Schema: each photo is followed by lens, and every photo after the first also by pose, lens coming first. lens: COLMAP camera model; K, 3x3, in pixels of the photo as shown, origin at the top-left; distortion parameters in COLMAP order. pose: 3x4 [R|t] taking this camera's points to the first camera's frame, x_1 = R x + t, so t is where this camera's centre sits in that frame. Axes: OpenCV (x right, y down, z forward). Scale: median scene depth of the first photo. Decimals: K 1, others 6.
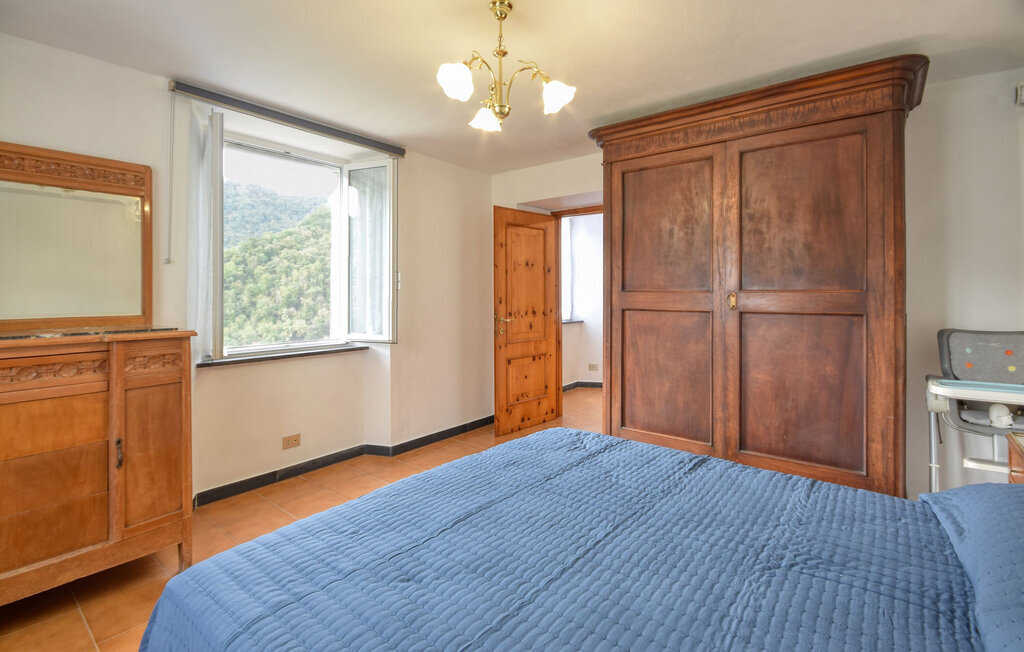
lens RADIAL K [[465.6, 0, 498.5], [0, 465.6, 286.7], [0, 0, 1]] dist [0.001182, 0.000027]
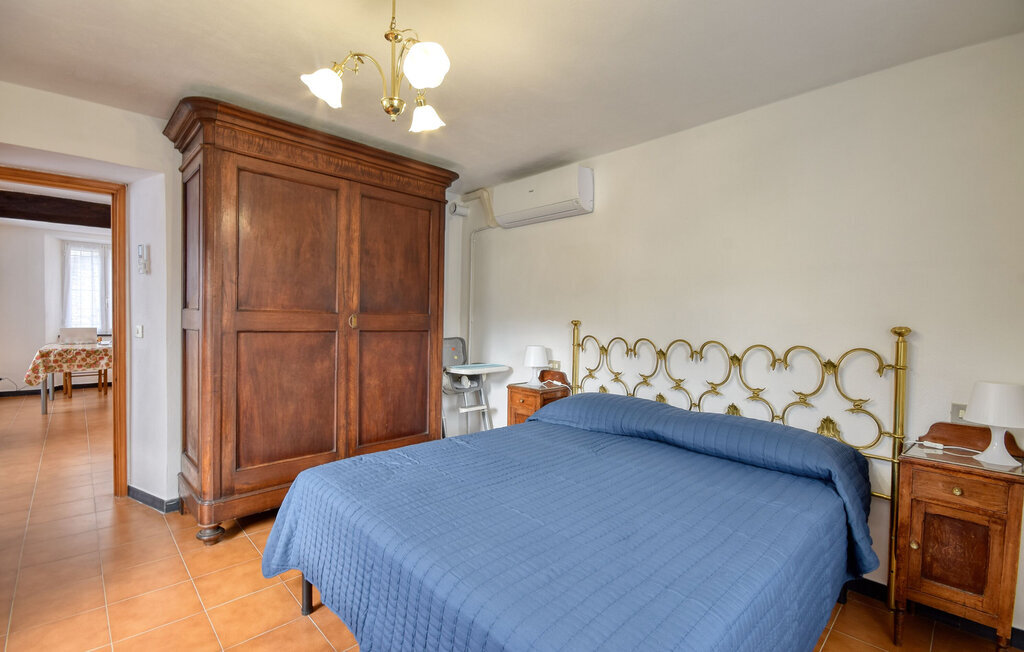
lens RADIAL K [[465.6, 0, 508.0], [0, 465.6, 328.2], [0, 0, 1]] dist [0.001182, 0.000027]
pose [[0.107321, -0.017861, 0.994064, -0.589458], [-0.034020, 0.999187, 0.021626, 0.008609], [-0.993642, -0.036139, 0.106626, 0.476876]]
